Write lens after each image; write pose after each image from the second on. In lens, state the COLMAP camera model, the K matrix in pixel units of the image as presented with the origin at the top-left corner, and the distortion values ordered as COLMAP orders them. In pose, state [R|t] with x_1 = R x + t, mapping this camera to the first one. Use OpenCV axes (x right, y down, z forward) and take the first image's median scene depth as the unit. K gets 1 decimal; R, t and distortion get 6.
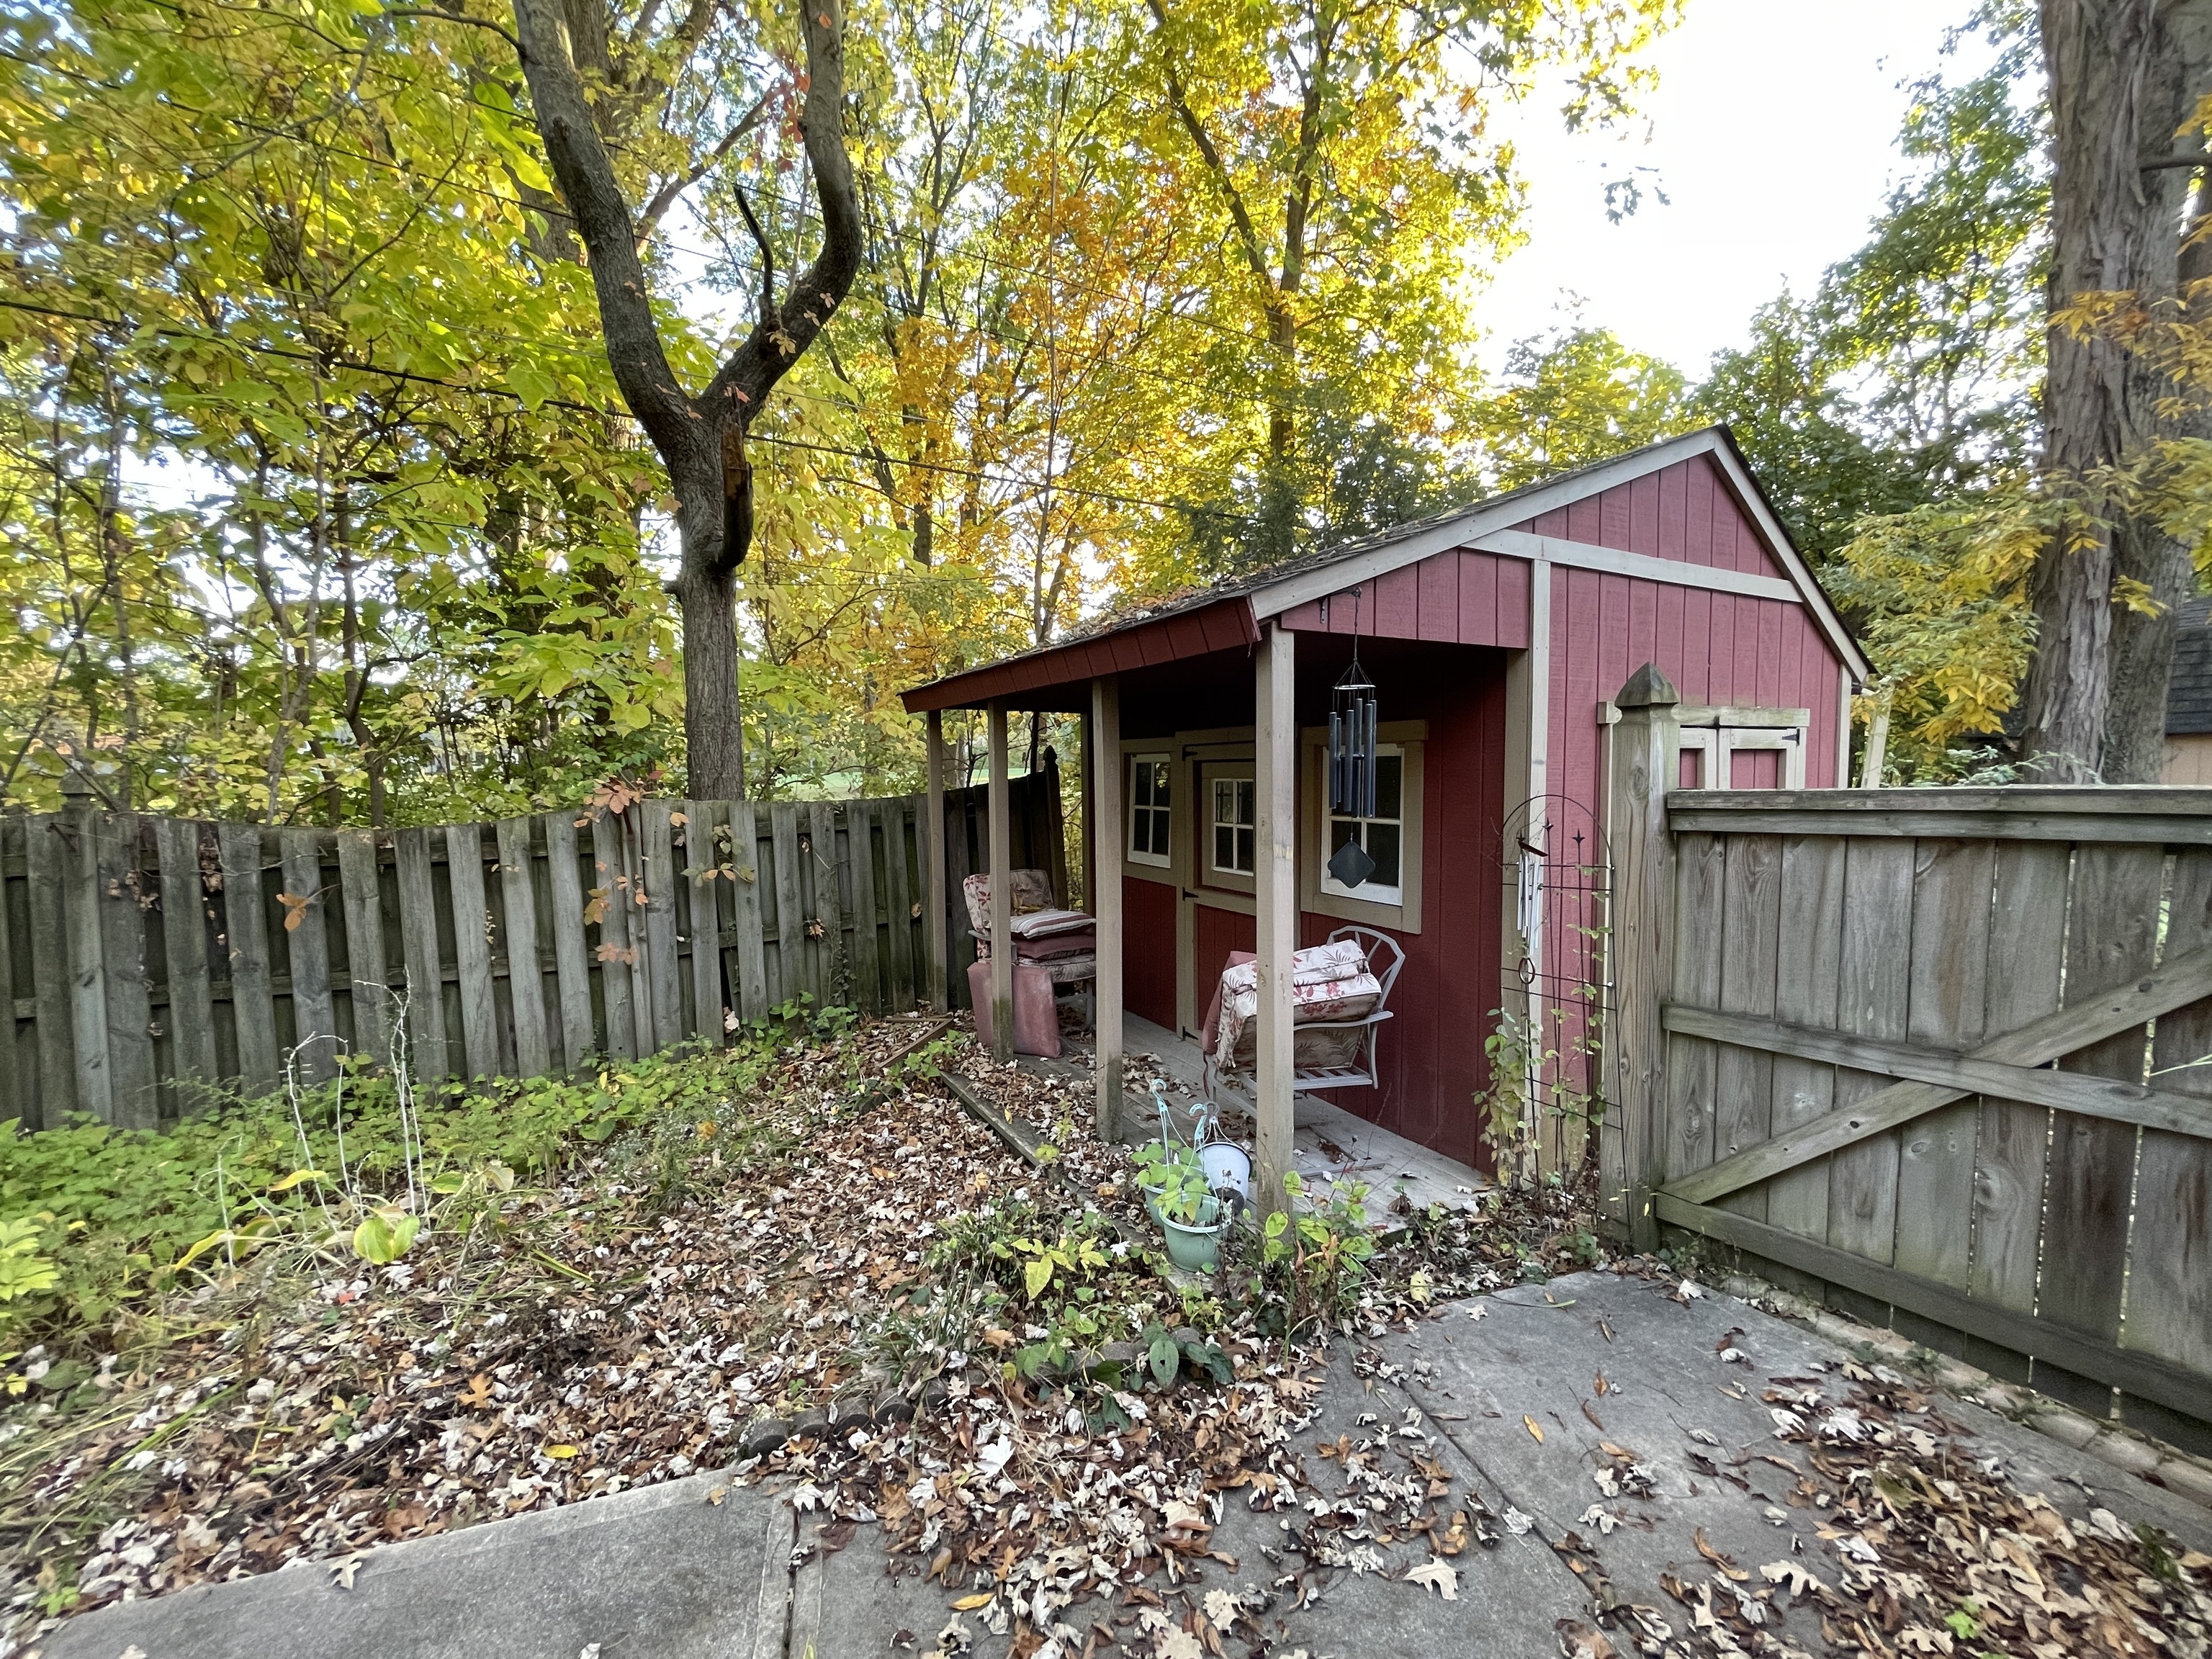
lens RADIAL K [[892.4, 0, 1093.8], [0, 892.4, 841.7], [0, 0, 1]] dist [0.000010, -0.000383]
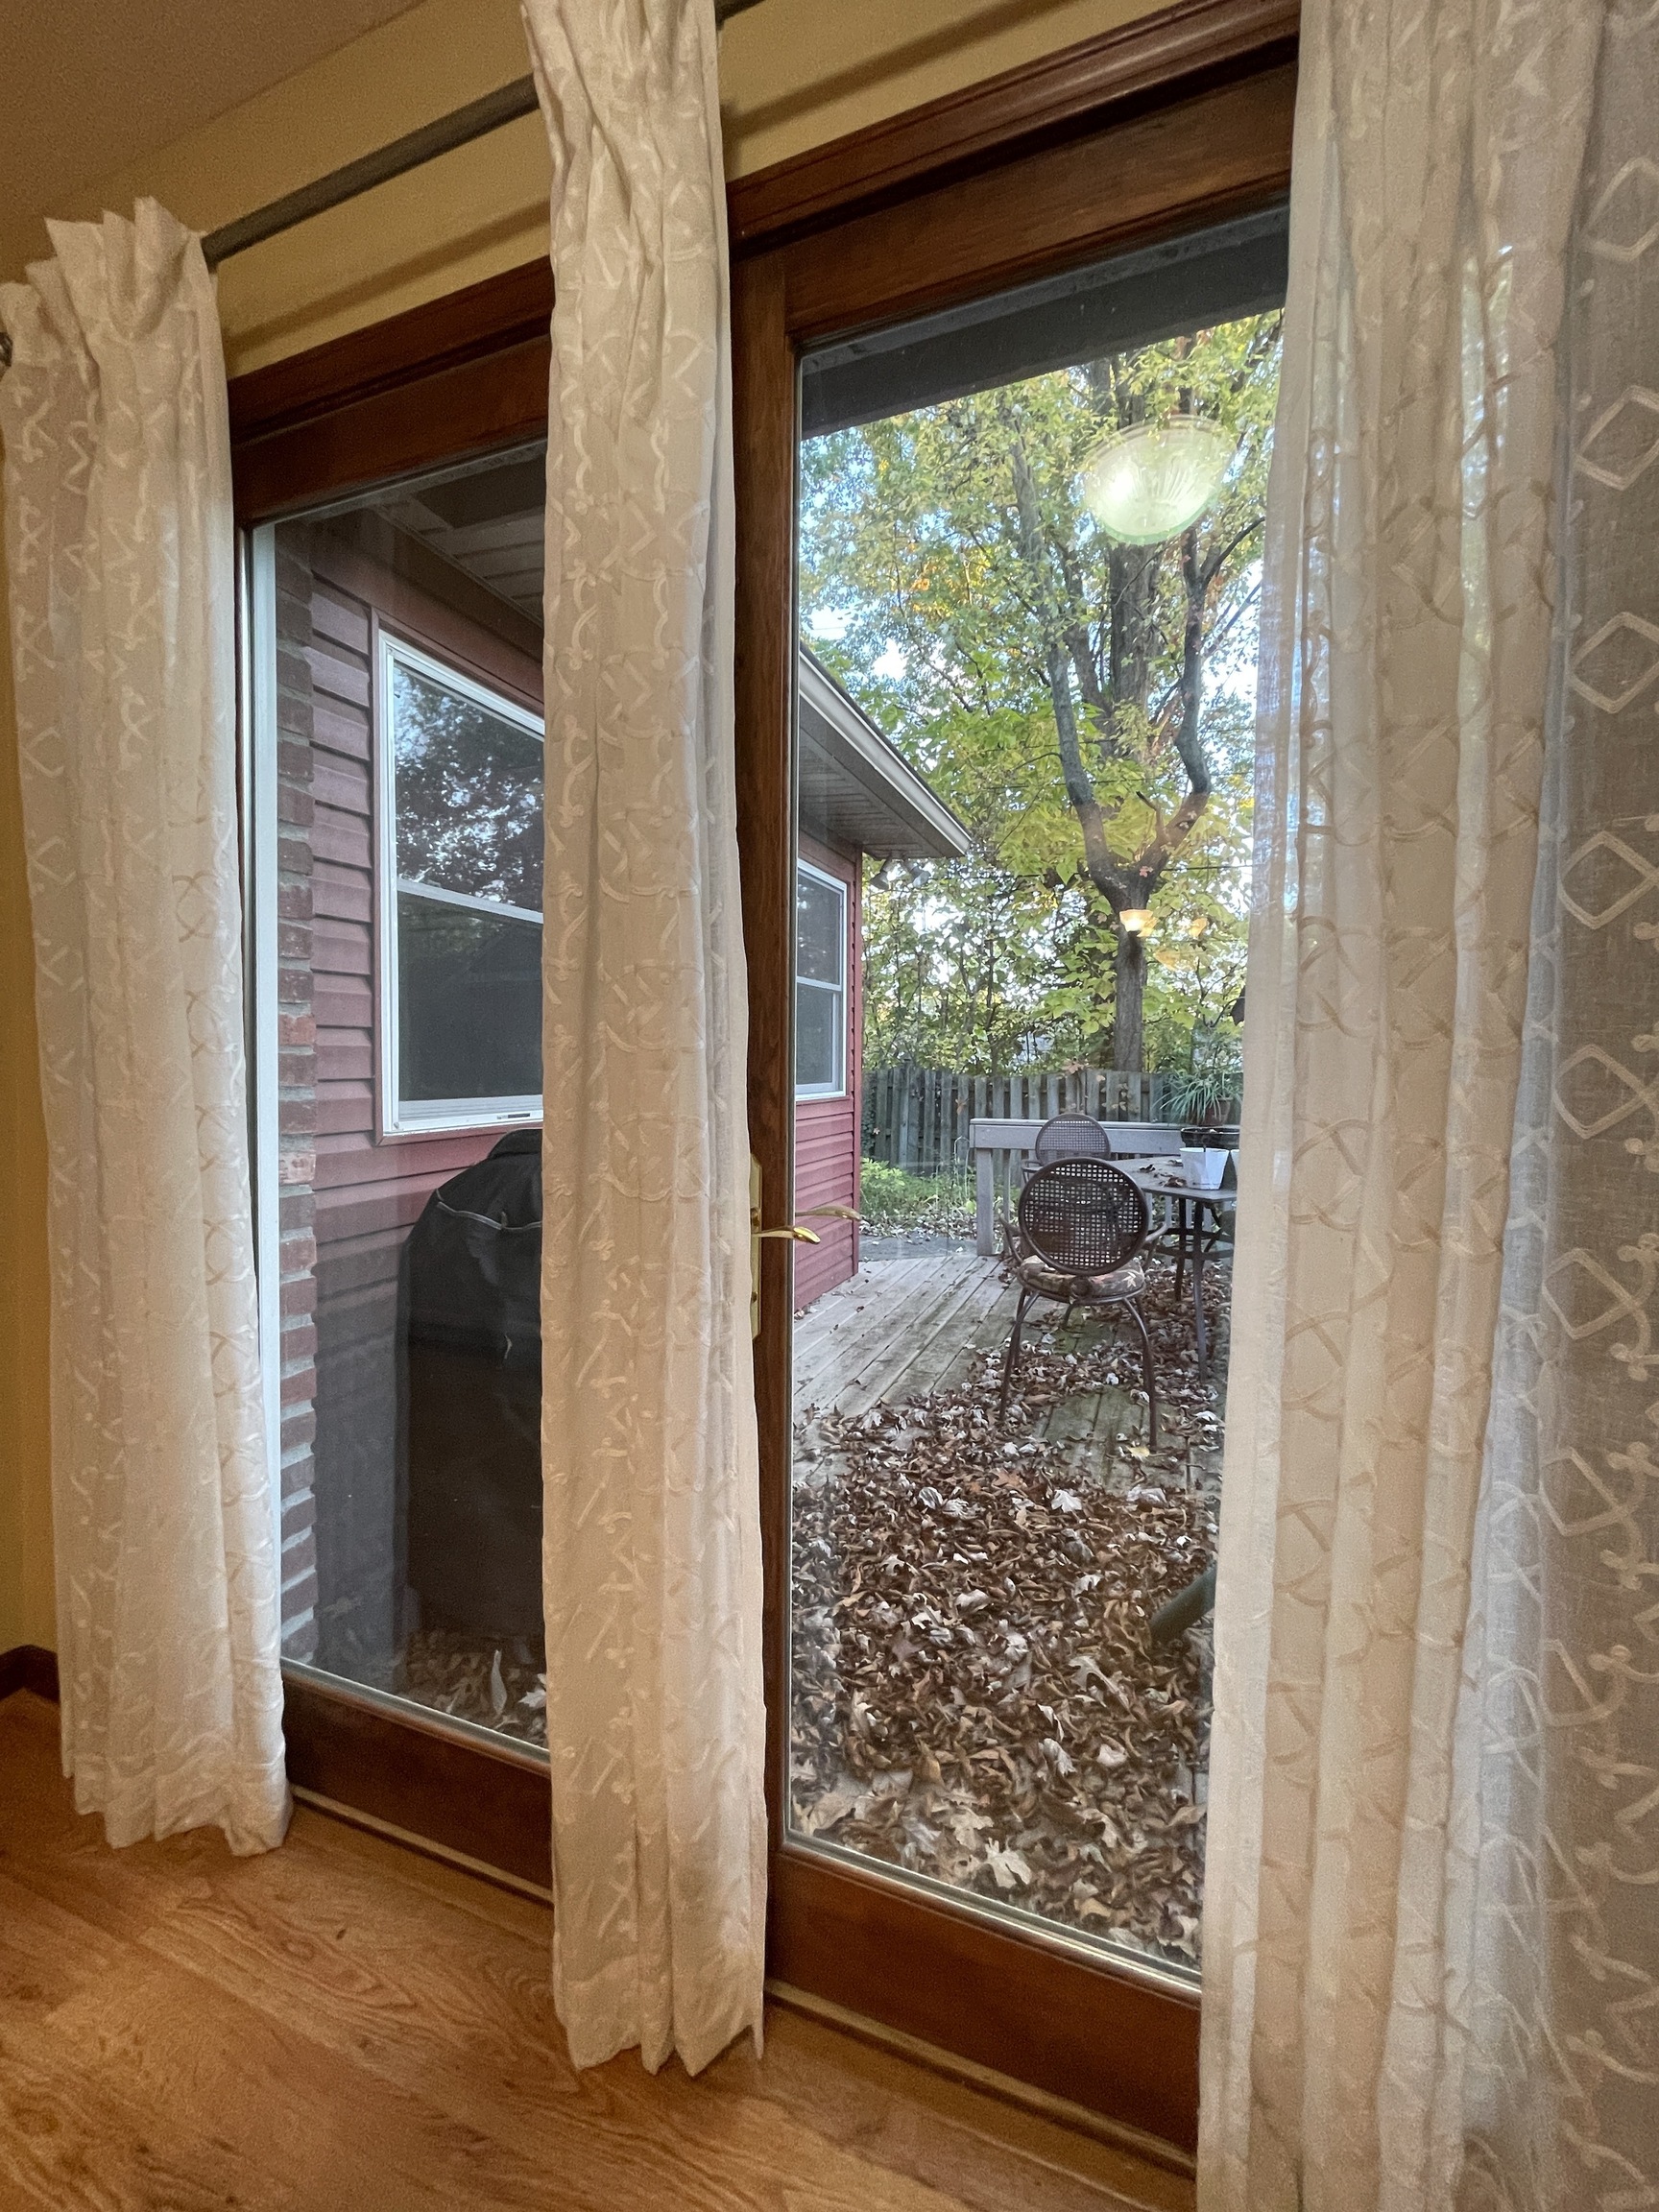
lens RADIAL K [[892.4, 0, 818.1], [0, 892.4, 1108.7], [0, 0, 1]] dist [0.000010, -0.000383]
pose [[0.628470, 0.066610, -0.774976, 0.776321], [-0.082092, 0.996442, 0.019072, 0.061498], [0.773489, 0.051634, 0.631703, -0.869265]]
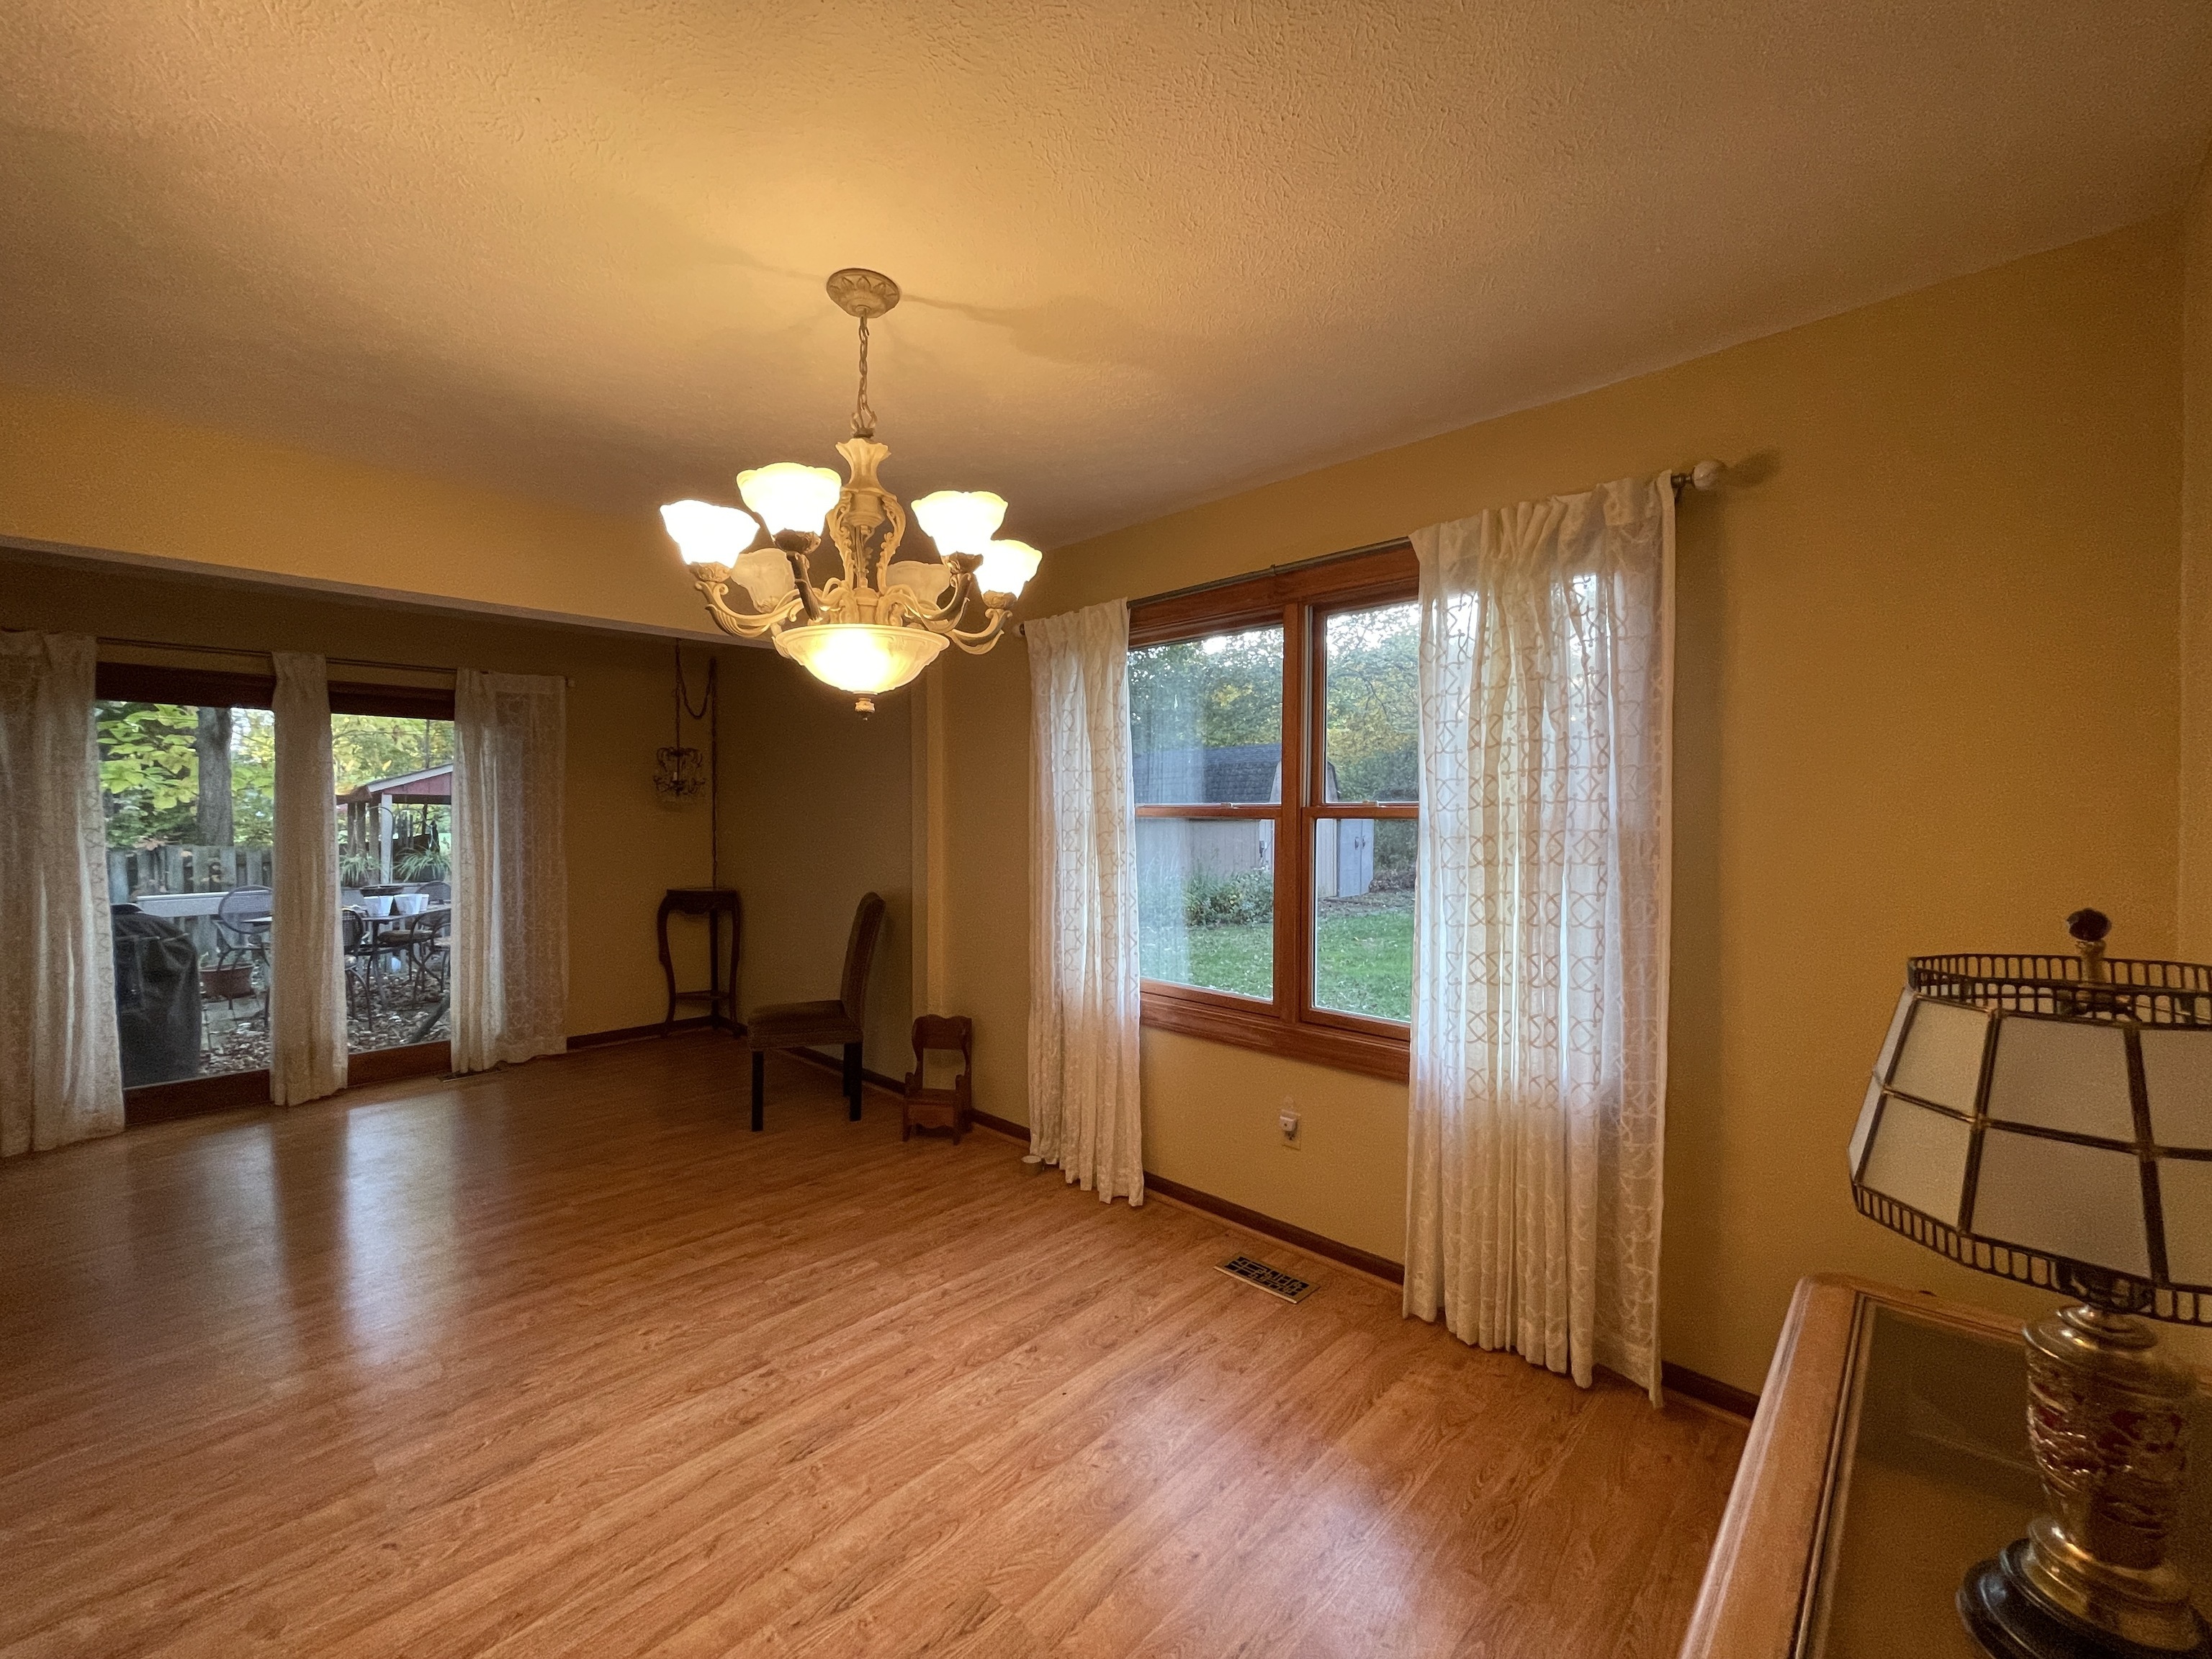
lens RADIAL K [[892.4, 0, 1092.7], [0, 892.4, 820.8], [0, 0, 1]] dist [0.000010, -0.000383]
pose [[0.958690, 0.020715, 0.283698, 1.075621], [0.002106, 0.996800, -0.079902, 0.075178], [-0.284445, 0.077199, 0.955579, -1.785852]]
